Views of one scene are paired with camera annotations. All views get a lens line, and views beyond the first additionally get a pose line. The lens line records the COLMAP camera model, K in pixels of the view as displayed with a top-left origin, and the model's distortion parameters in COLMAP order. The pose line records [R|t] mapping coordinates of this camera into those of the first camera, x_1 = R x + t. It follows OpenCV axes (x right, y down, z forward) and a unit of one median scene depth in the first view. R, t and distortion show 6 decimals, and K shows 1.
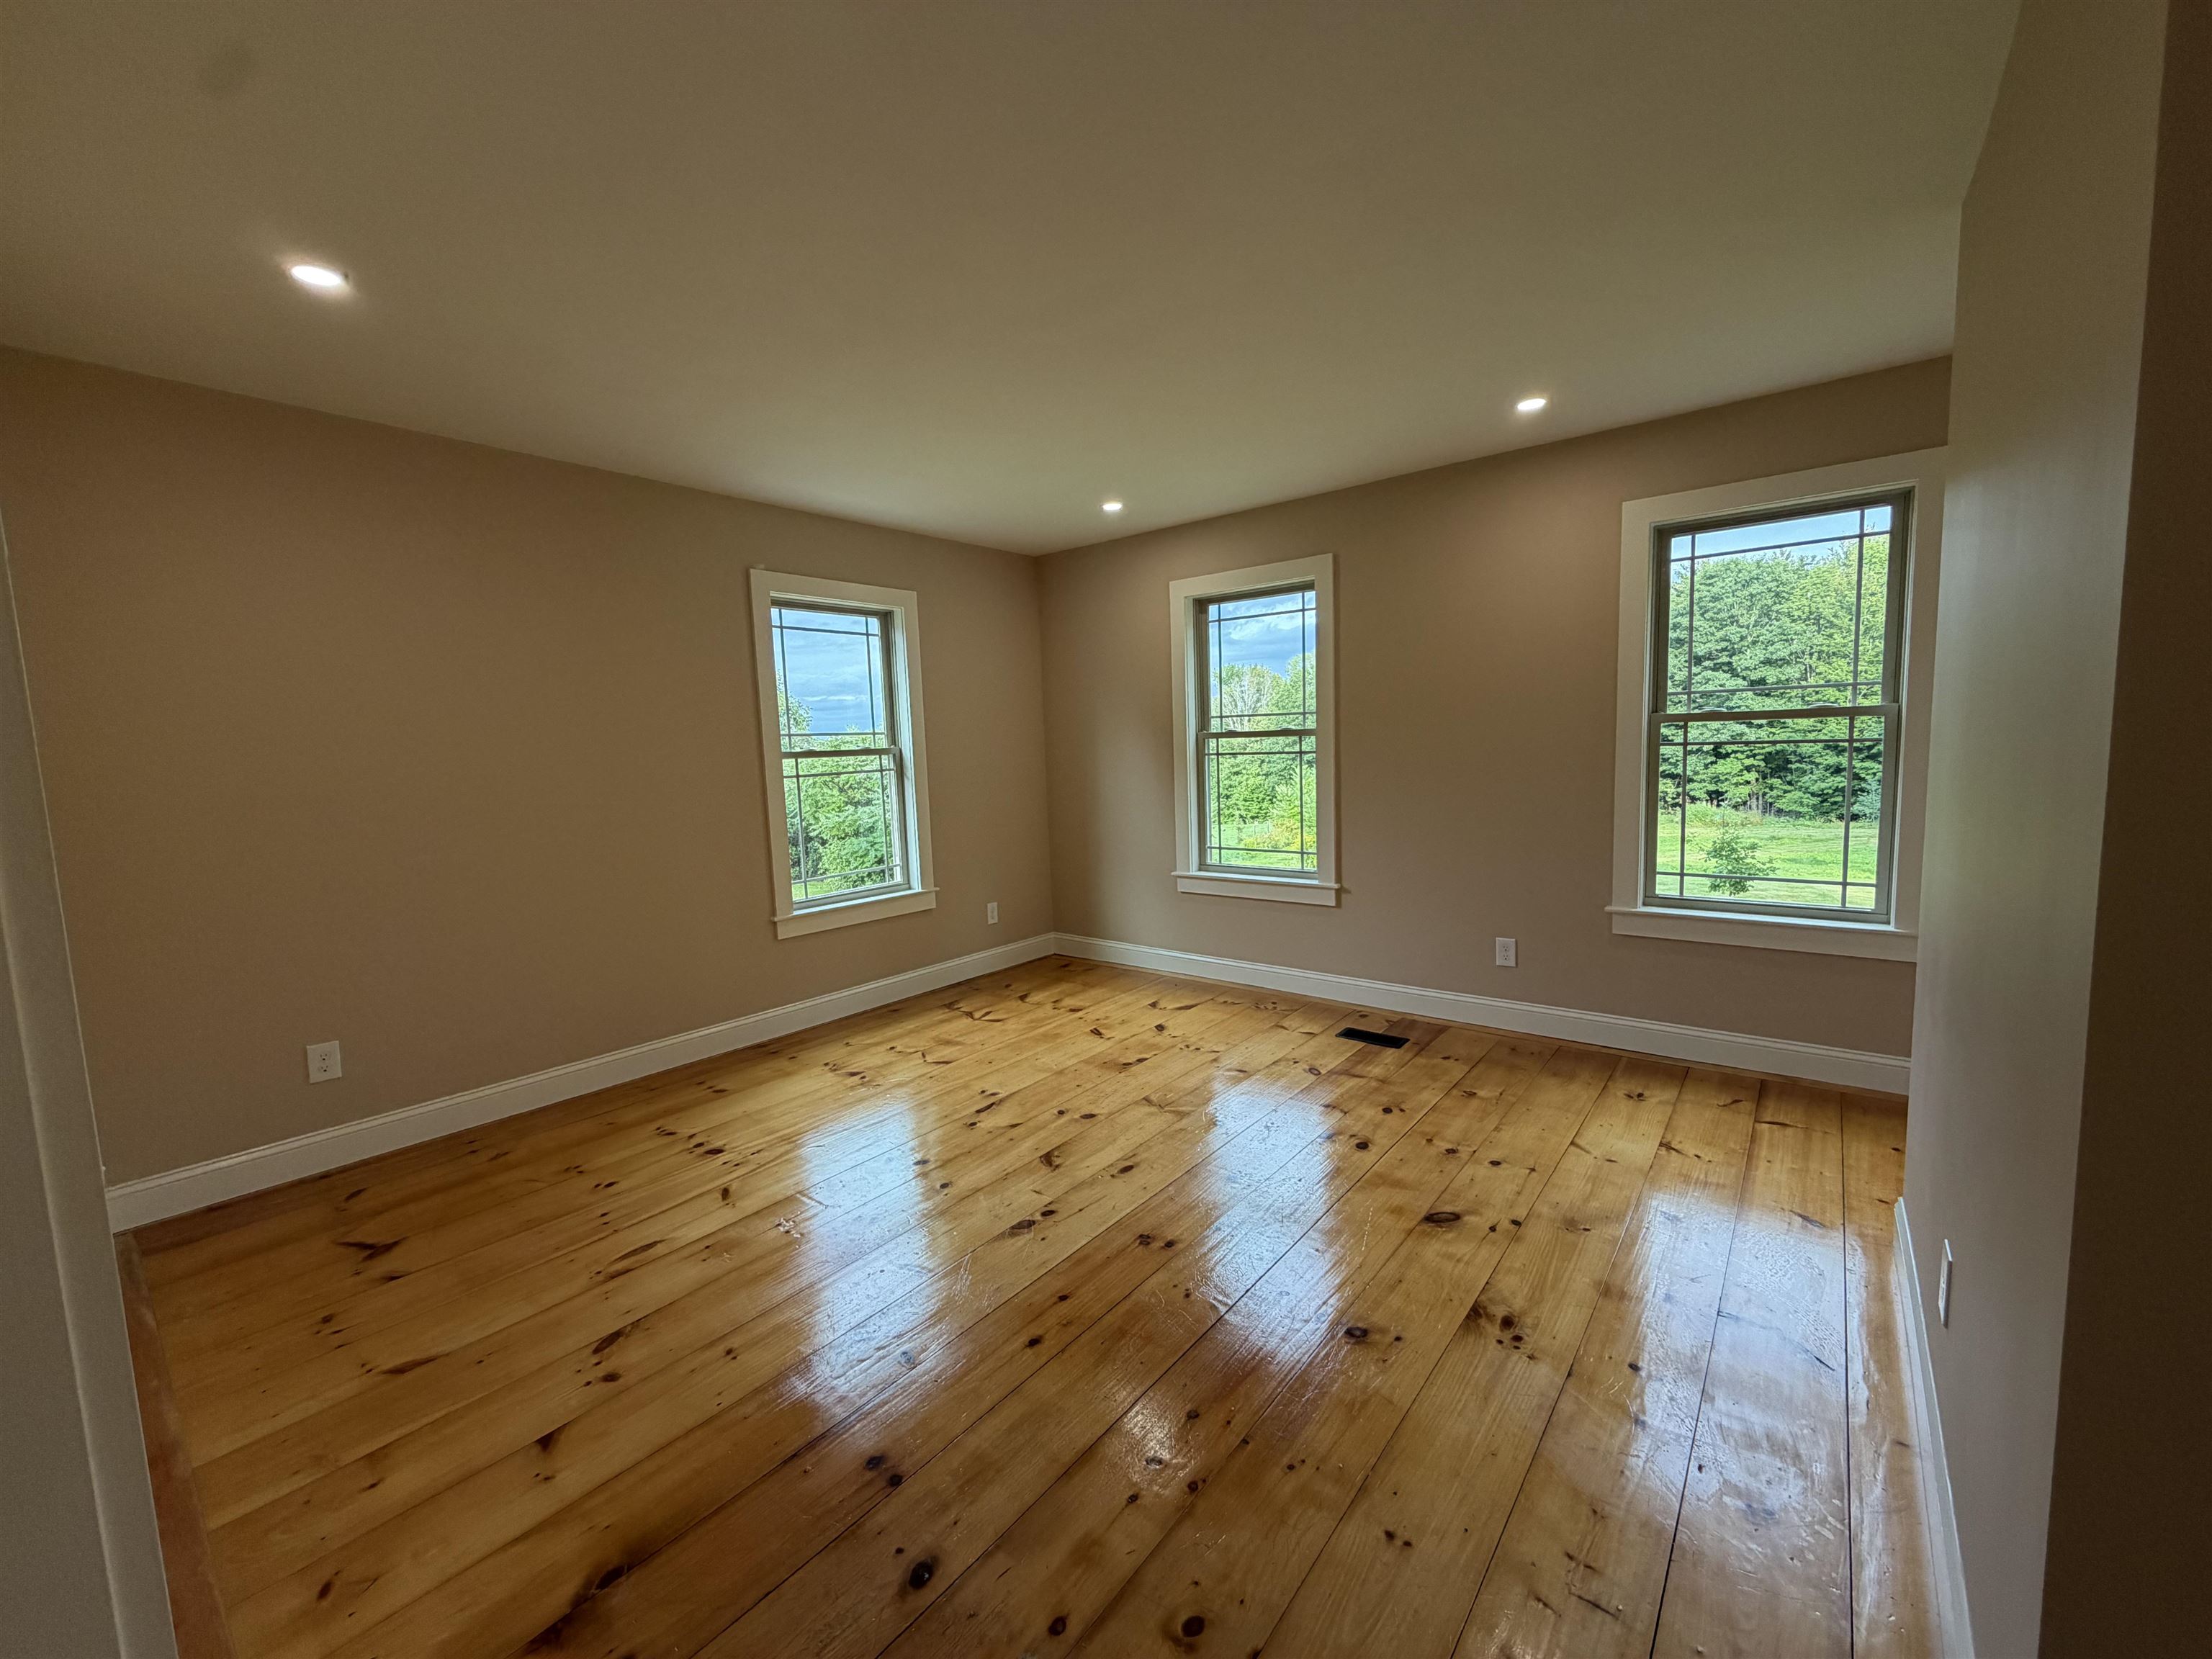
lens RADIAL K [[880.9, 0, 1106.0], [0, 880.9, 829.5], [0, 0, 1]] dist [0.003991, 0.000108]
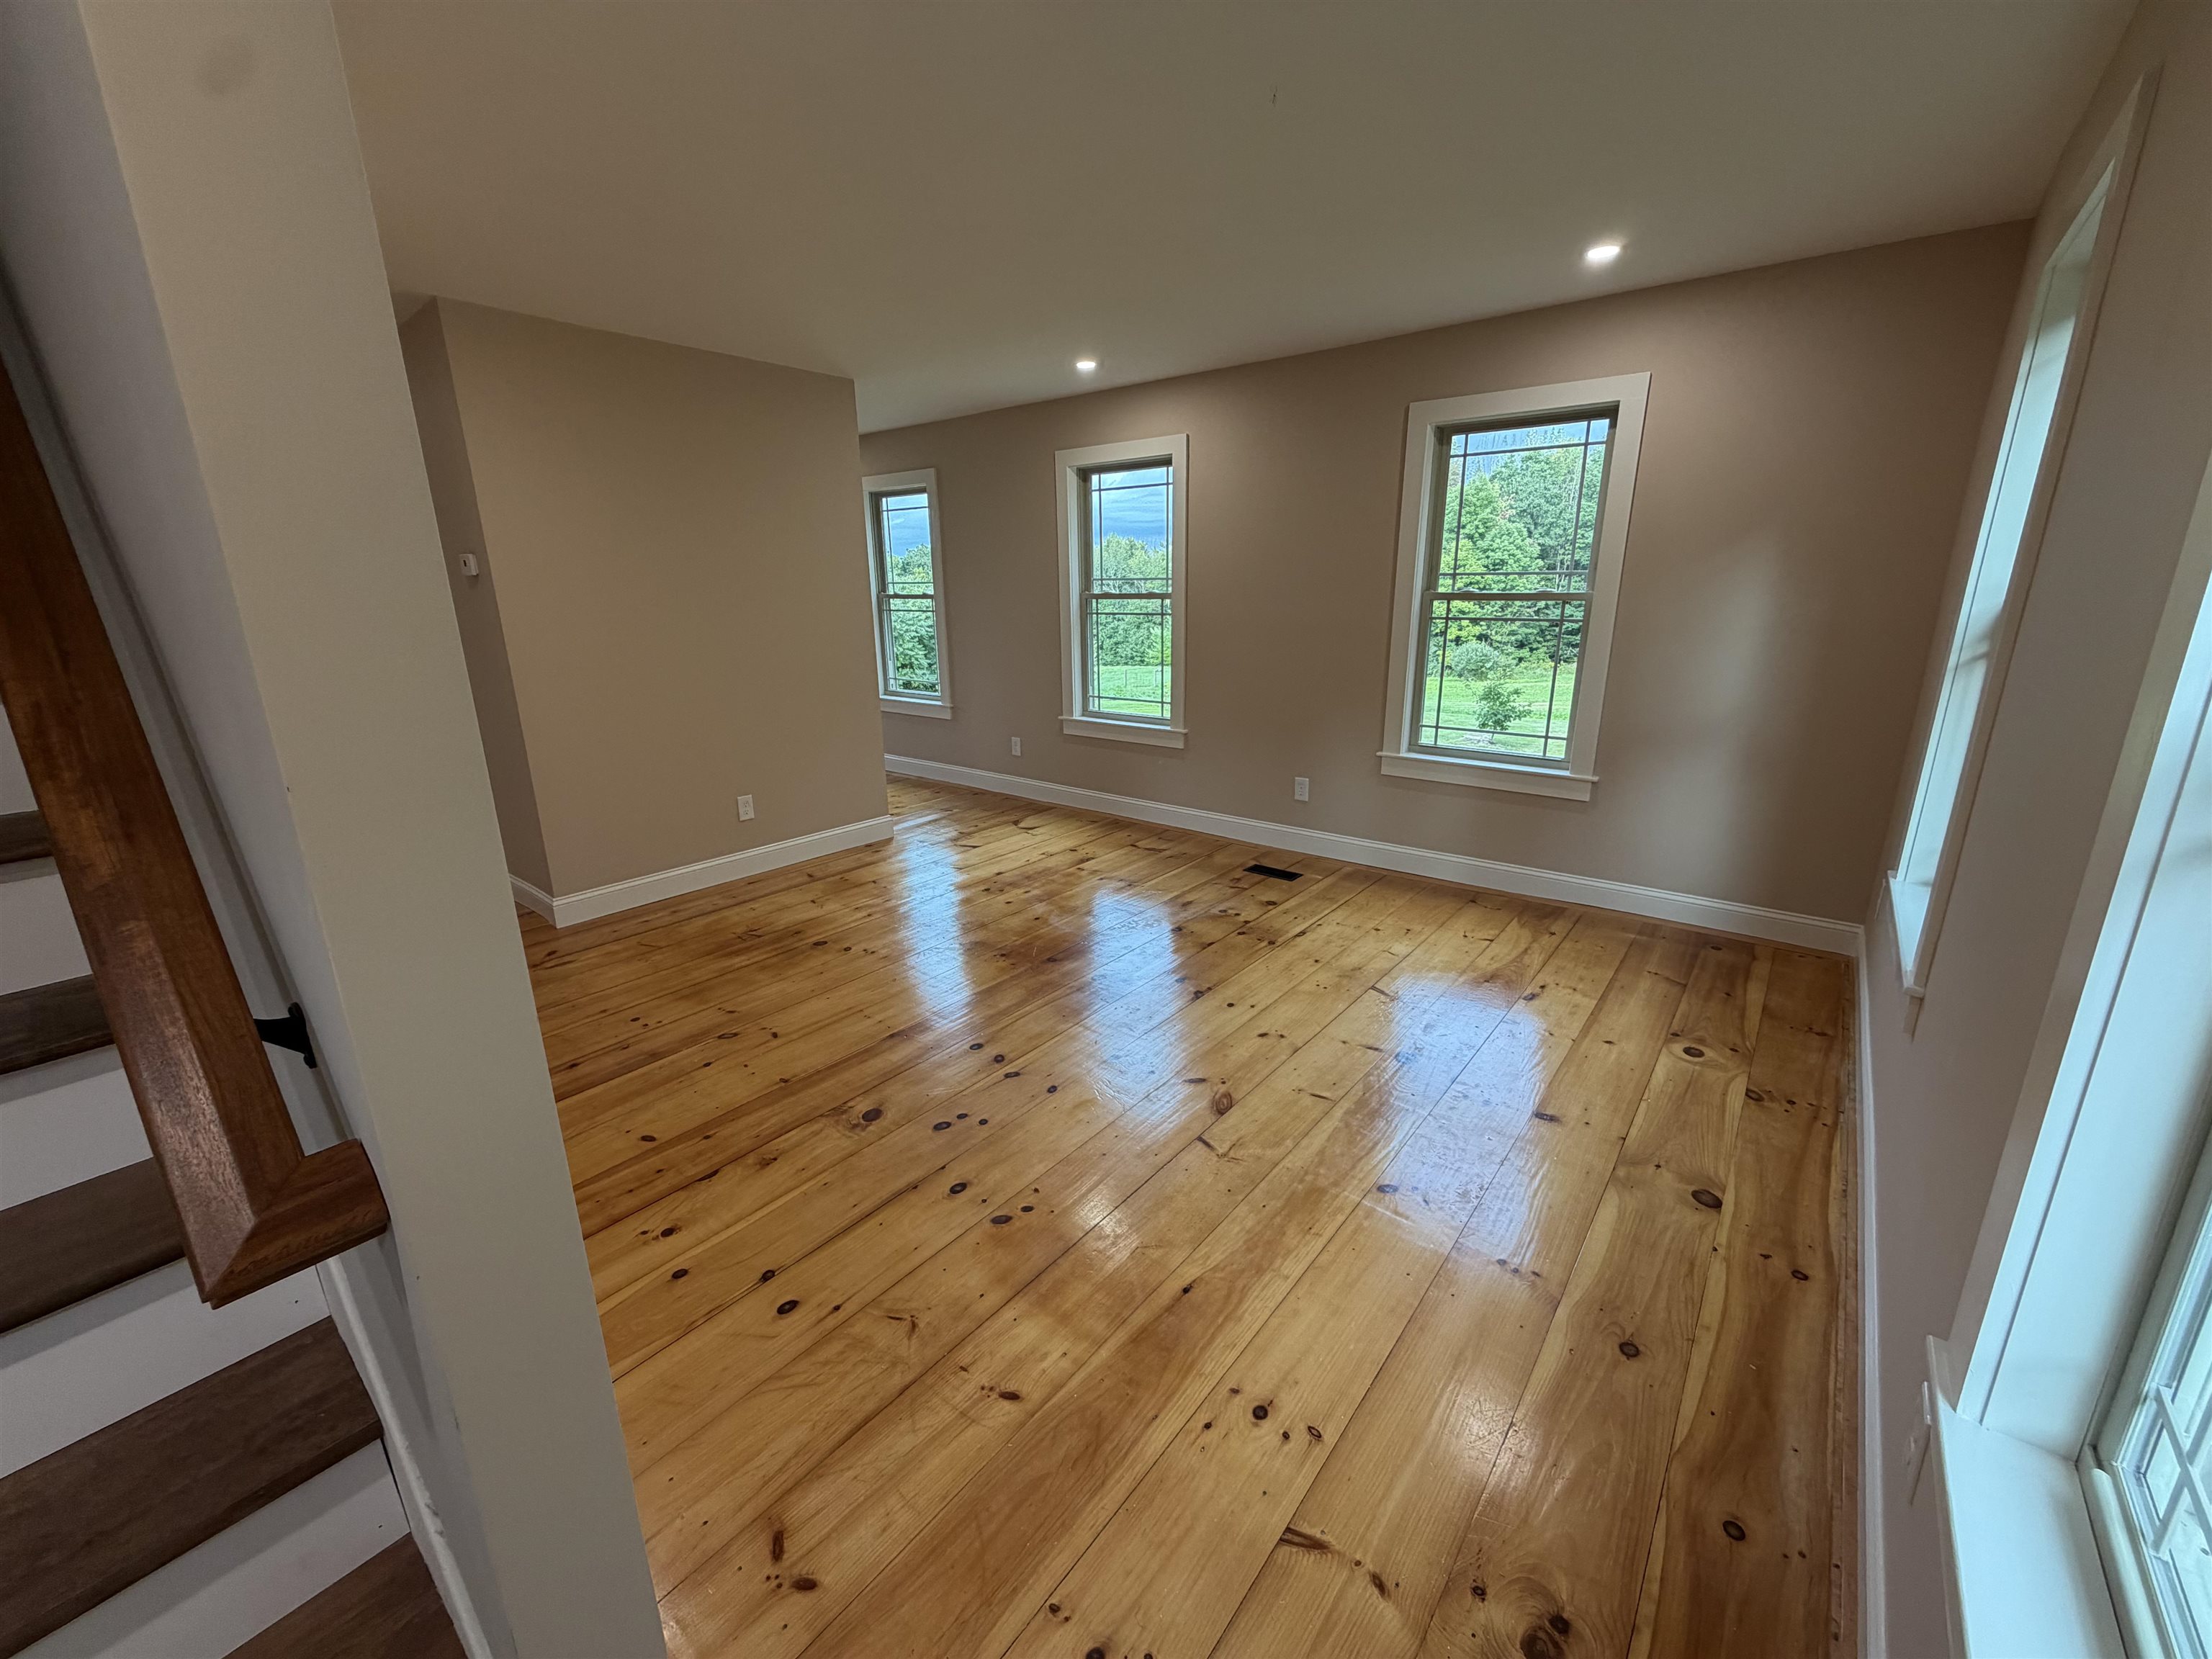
lens RADIAL K [[861.4, 0, 1165.0], [0, 861.4, 826.3], [0, 0, 1]] dist [0.000409, 0.000005]
pose [[0.998830, 0.026159, 0.040679, 0.196337], [-0.032243, 0.987083, 0.156932, 0.009417], [-0.036049, -0.158060, 0.986771, -0.159566]]
